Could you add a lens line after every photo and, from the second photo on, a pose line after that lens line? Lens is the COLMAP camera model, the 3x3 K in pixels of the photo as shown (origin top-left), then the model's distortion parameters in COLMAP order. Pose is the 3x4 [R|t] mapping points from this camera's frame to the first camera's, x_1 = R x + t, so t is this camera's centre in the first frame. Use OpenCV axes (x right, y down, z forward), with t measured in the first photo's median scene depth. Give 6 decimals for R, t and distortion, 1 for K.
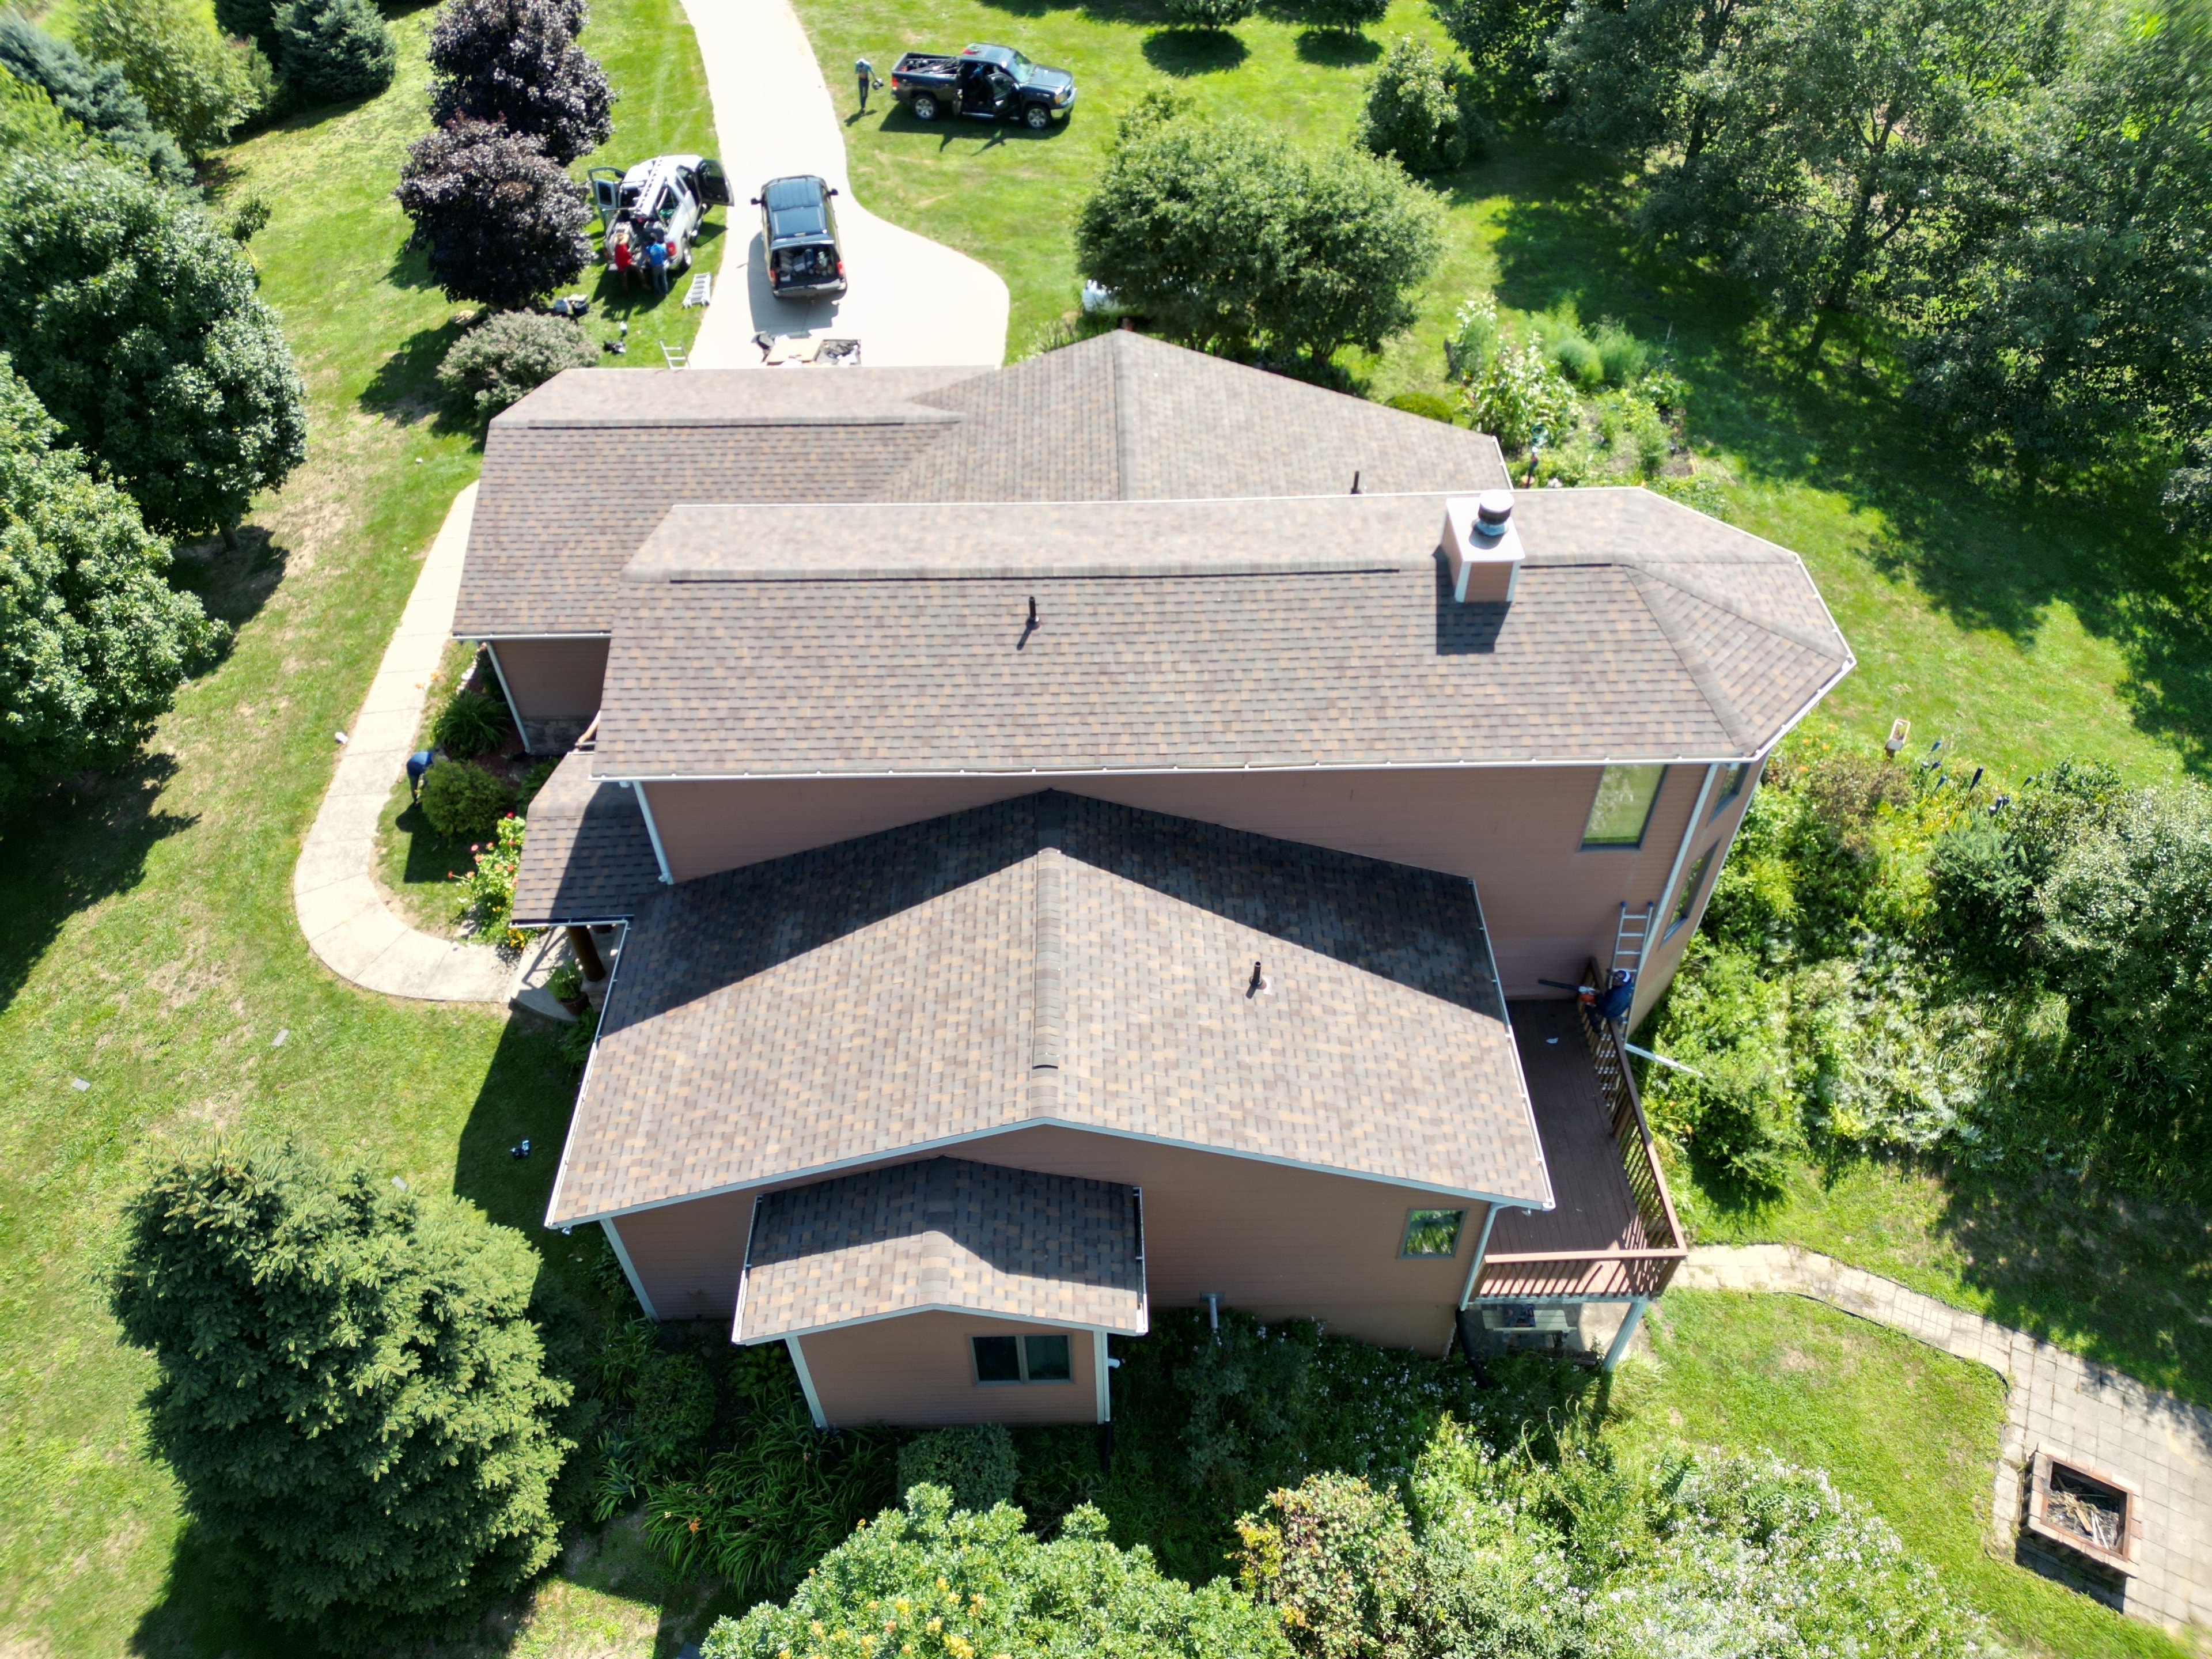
lens RADIAL K [[1536.3, 0, 1107.7], [0, 1536.3, 828.3], [0, 0, 1]] dist [0.063903, -0.056985]
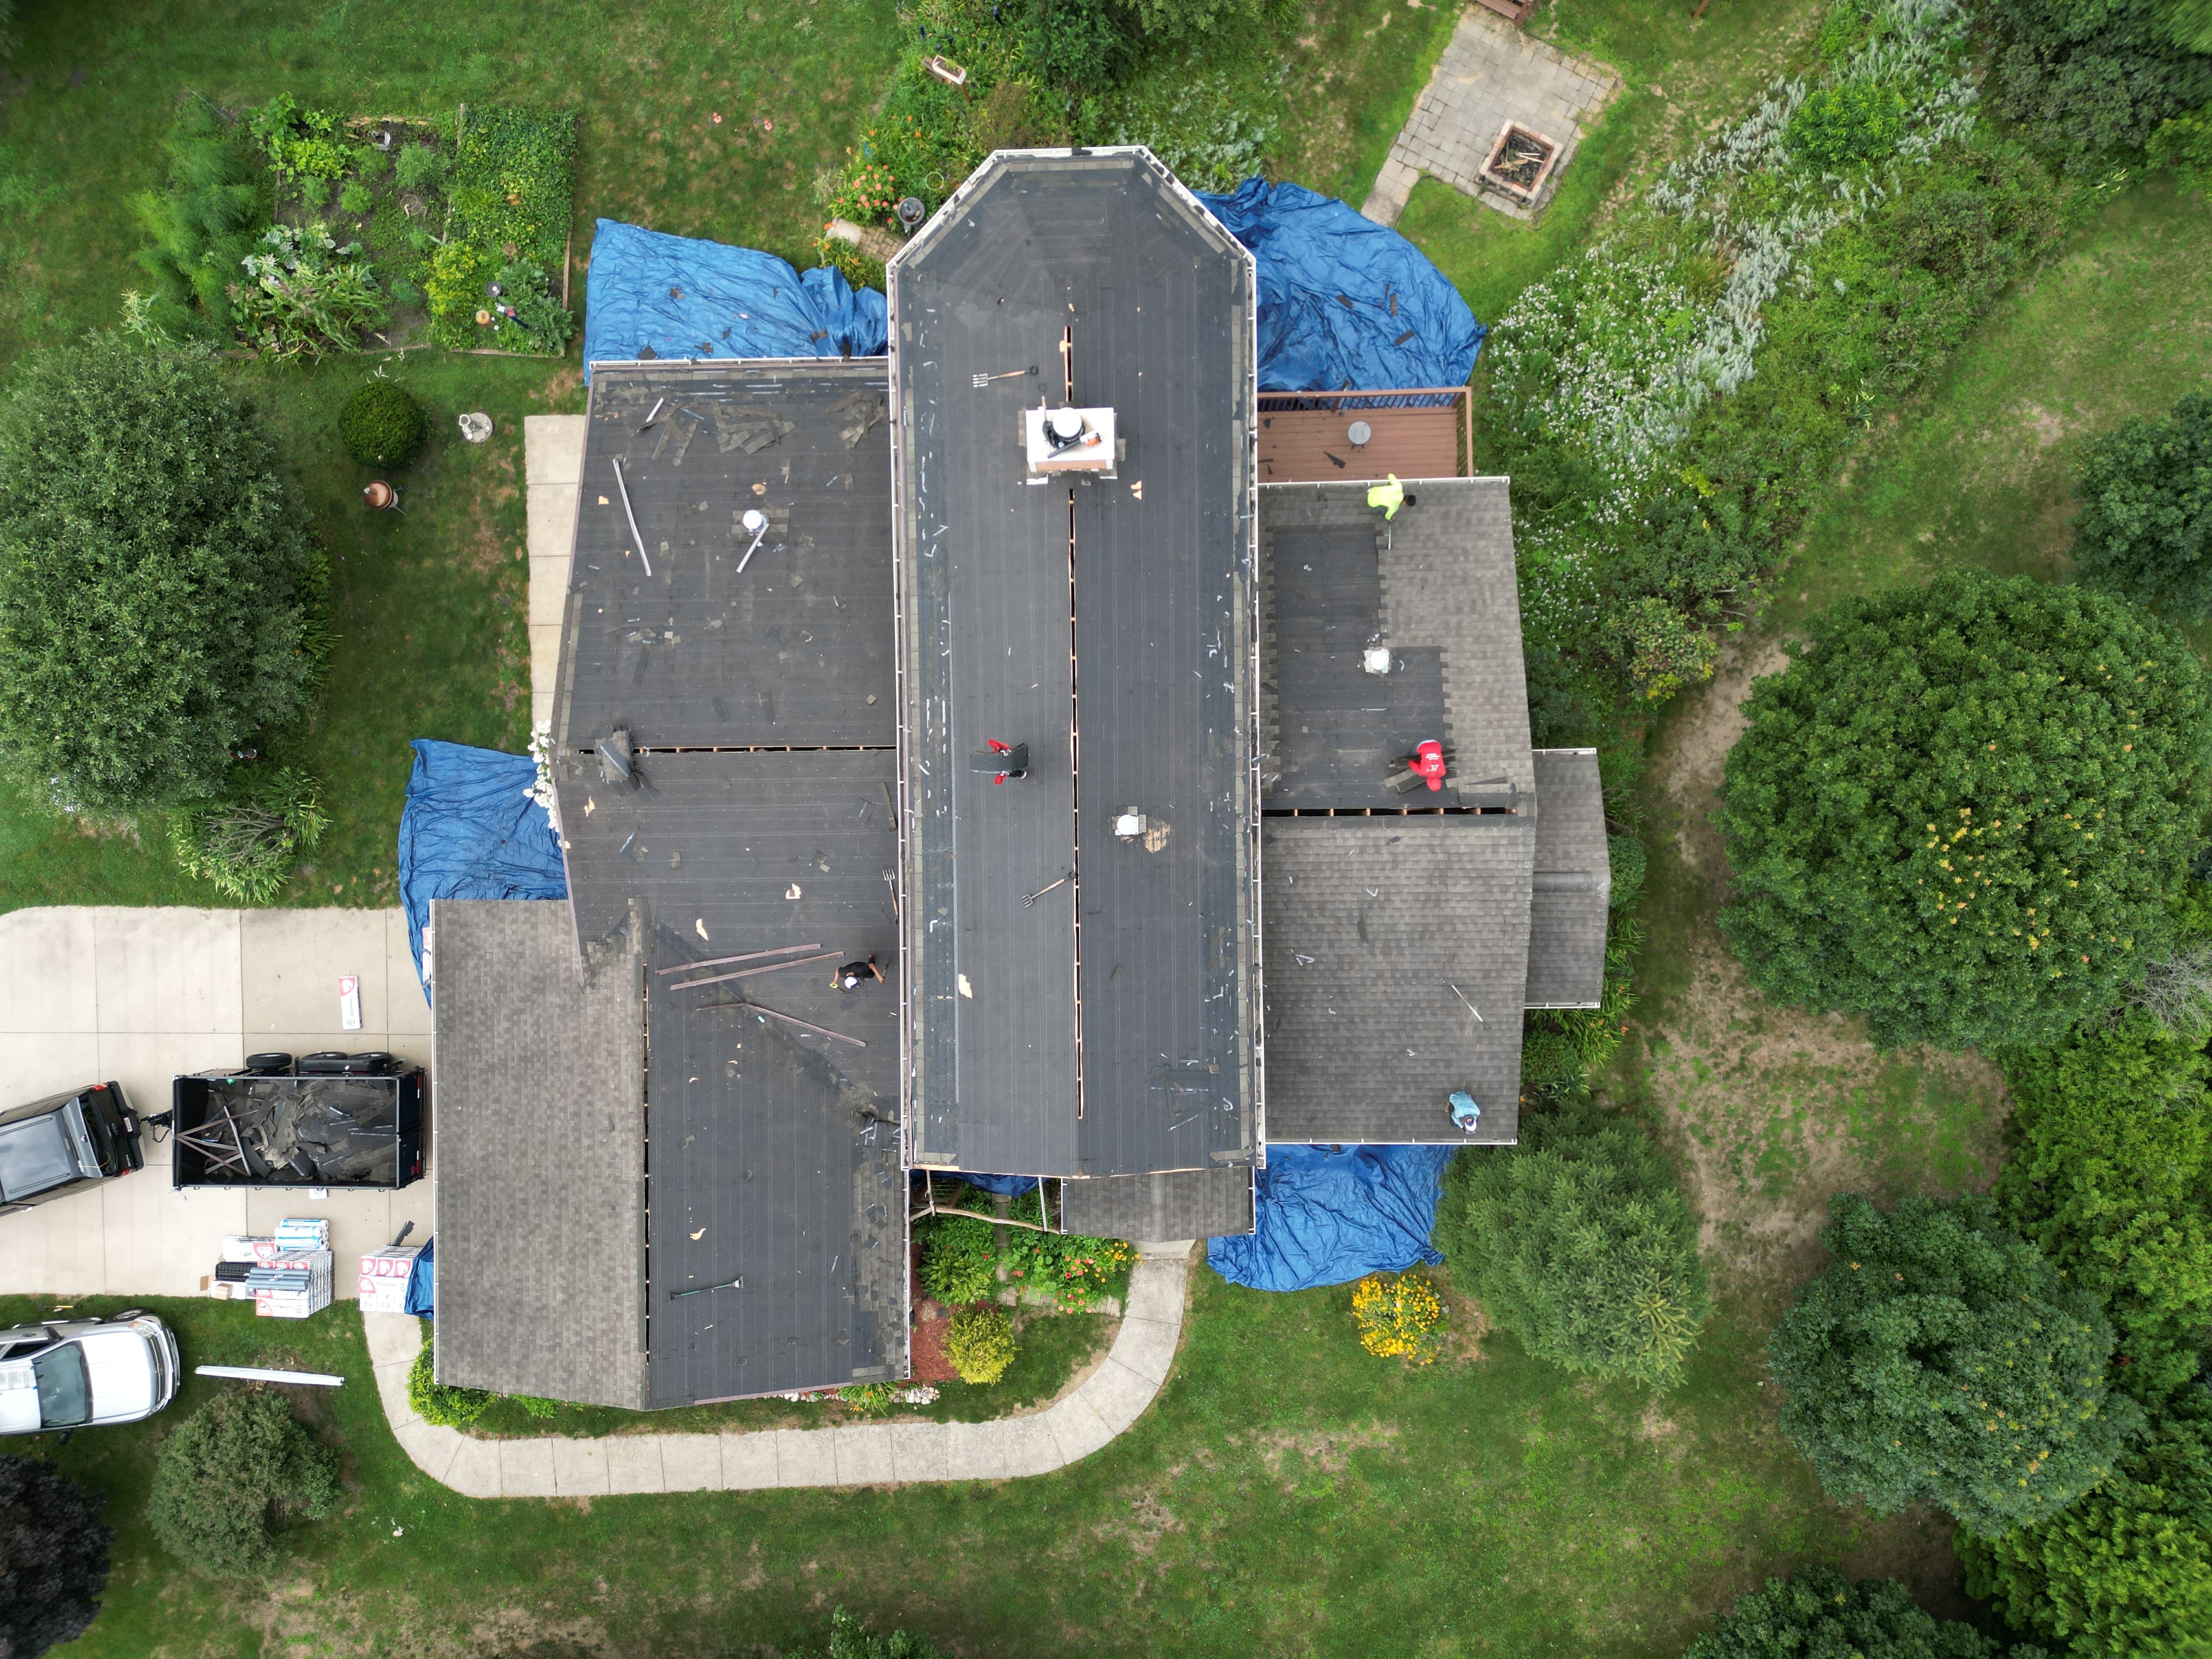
lens RADIAL K [[1536.3, 0, 1108.5], [0, 1536.3, 828.3], [0, 0, 1]] dist [0.063903, -0.056985]
pose [[0.002015, -0.999976, 0.006670, -0.049879], [0.743984, 0.005956, 0.668171, -0.821460], [-0.668194, 0.003616, 0.743978, 0.108691]]
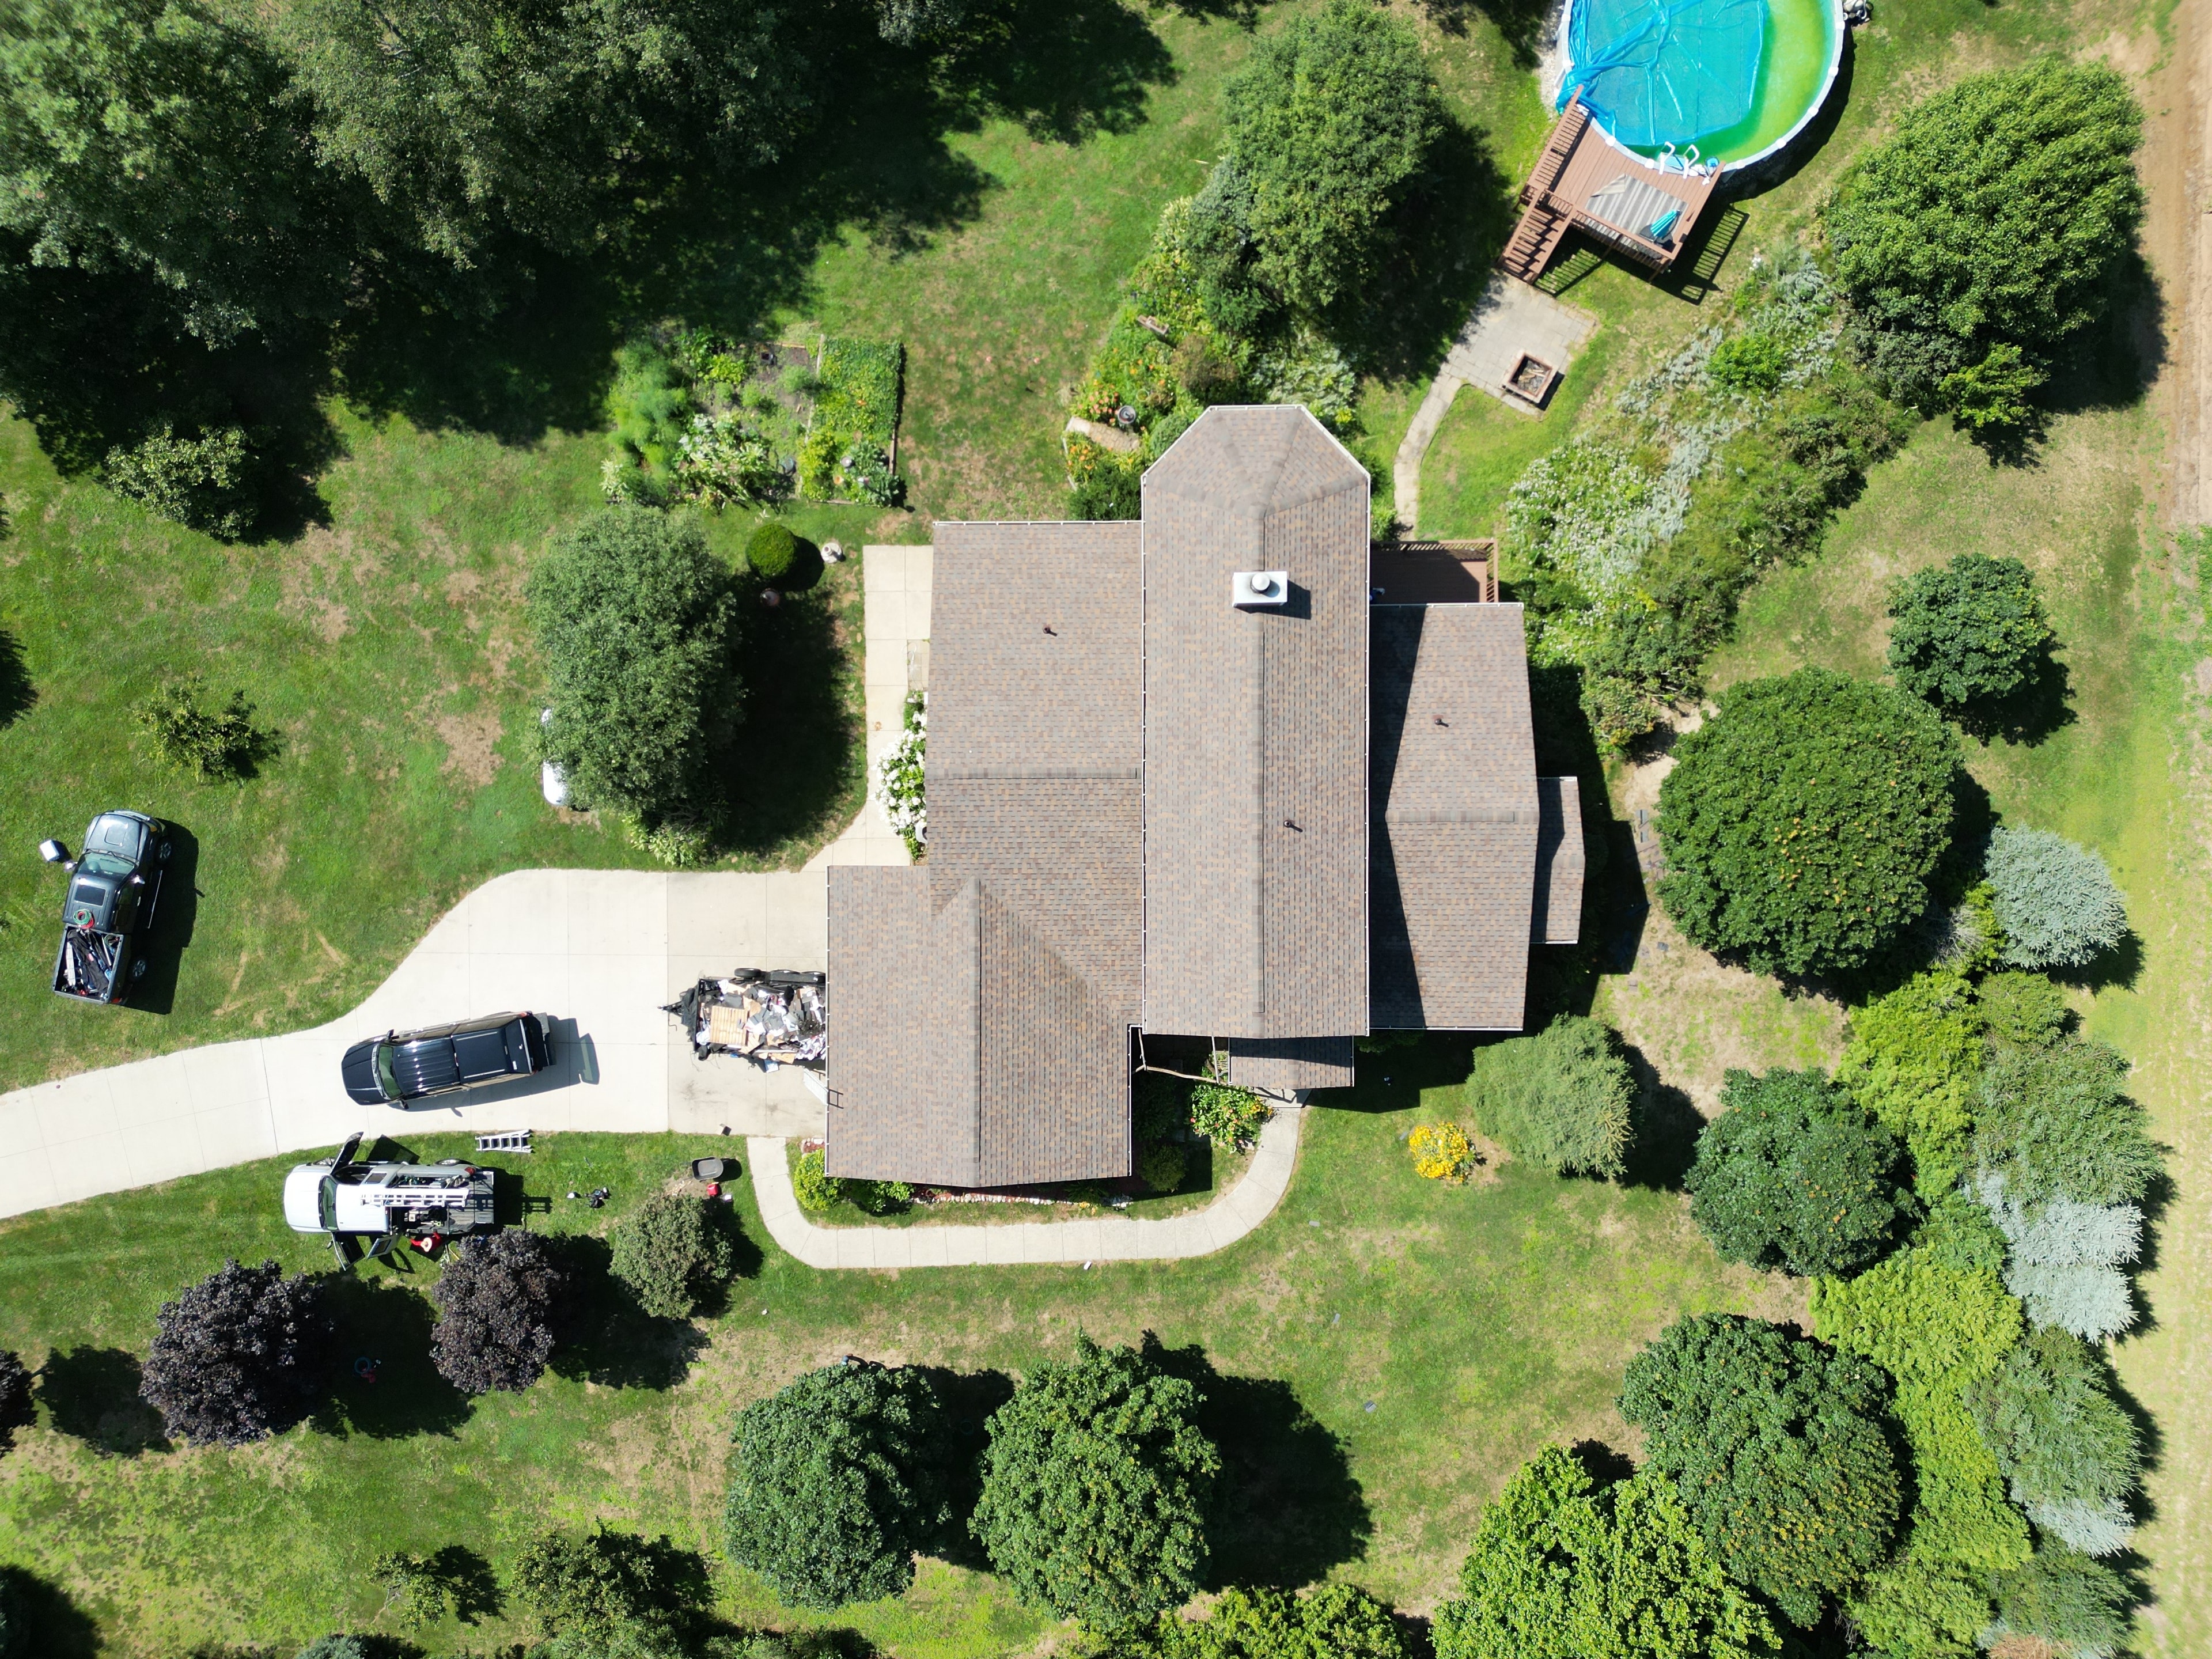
lens RADIAL K [[1536.3, 0, 1105.6], [0, 1536.3, 831.1], [0, 0, 1]] dist [0.063903, -0.056985]
pose [[0.013347, -0.999883, 0.007514, -0.066232], [0.739380, 0.014928, 0.673123, -1.411302], [-0.673156, -0.003428, 0.739492, -0.247834]]
